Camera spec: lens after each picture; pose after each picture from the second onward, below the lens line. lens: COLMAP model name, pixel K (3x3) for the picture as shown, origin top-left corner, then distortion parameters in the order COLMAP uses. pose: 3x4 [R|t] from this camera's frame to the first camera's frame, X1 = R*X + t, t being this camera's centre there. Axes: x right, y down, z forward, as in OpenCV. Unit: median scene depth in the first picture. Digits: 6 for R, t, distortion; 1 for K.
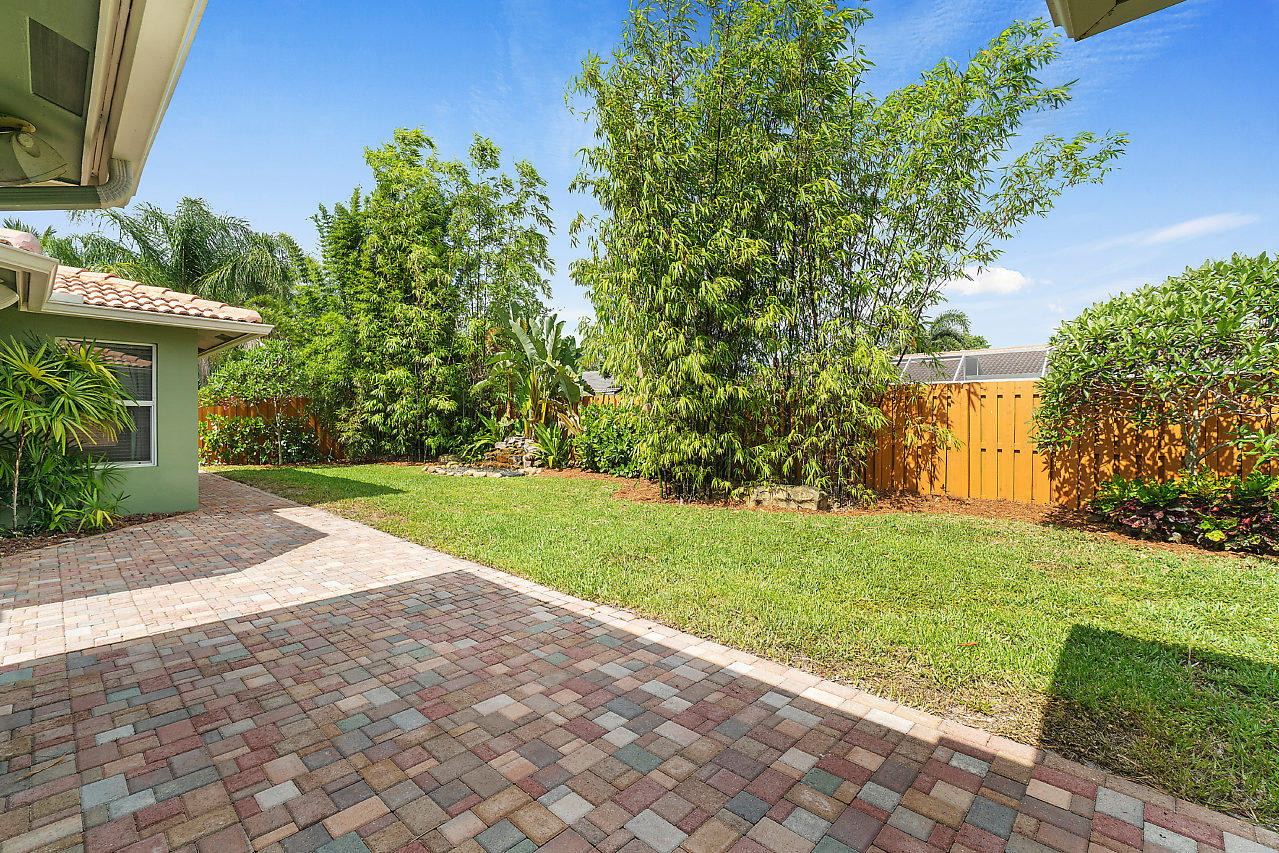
lens RADIAL K [[578.2, 0, 643.6], [0, 578.2, 420.4], [0, 0, 1]] dist [-0.001793, -0.000276]
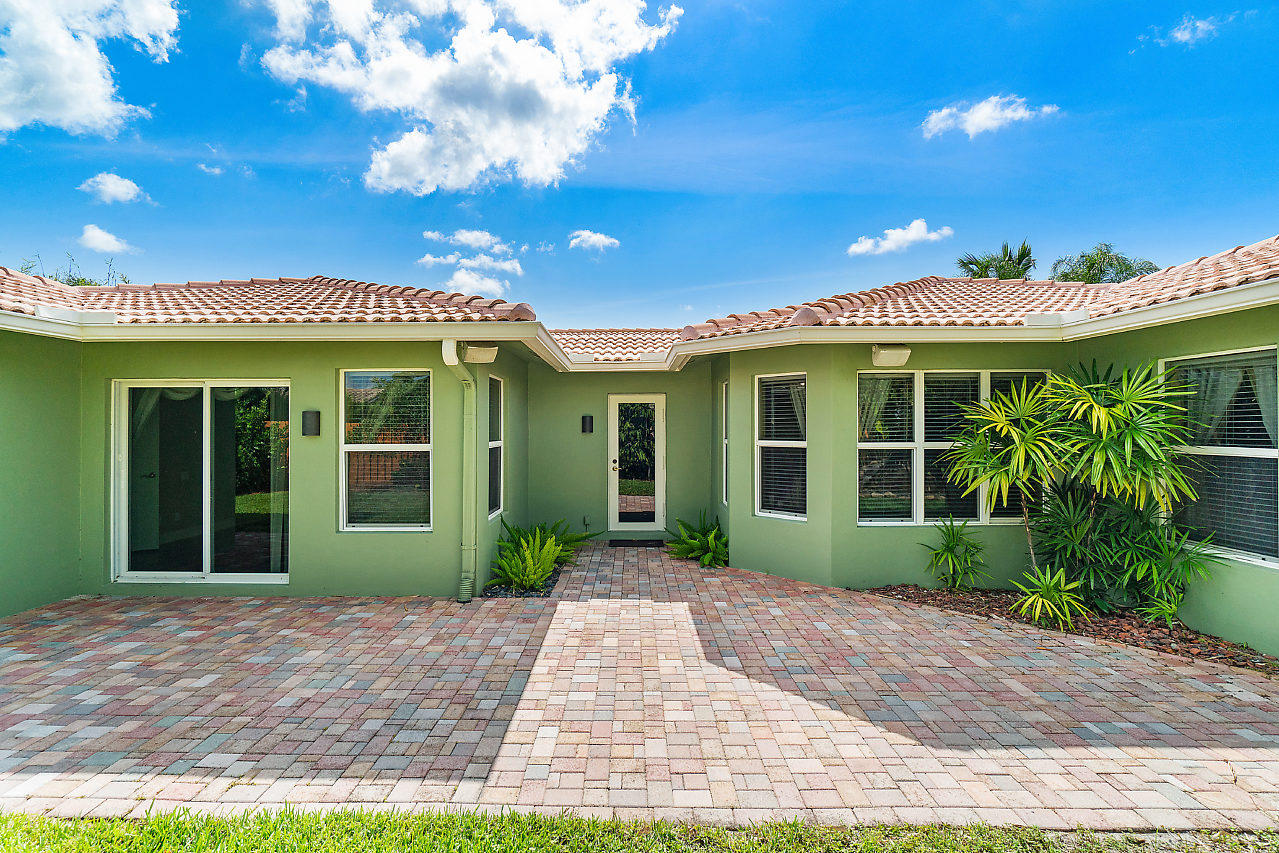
lens RADIAL K [[578.2, 0, 639.8], [0, 578.2, 423.8], [0, 0, 1]] dist [-0.001793, -0.000276]
pose [[-0.757362, -0.002137, -0.652992, -0.043180], [-0.001464, 0.999998, -0.001574, -0.050456], [0.652994, -0.000236, -0.757363, 0.902766]]
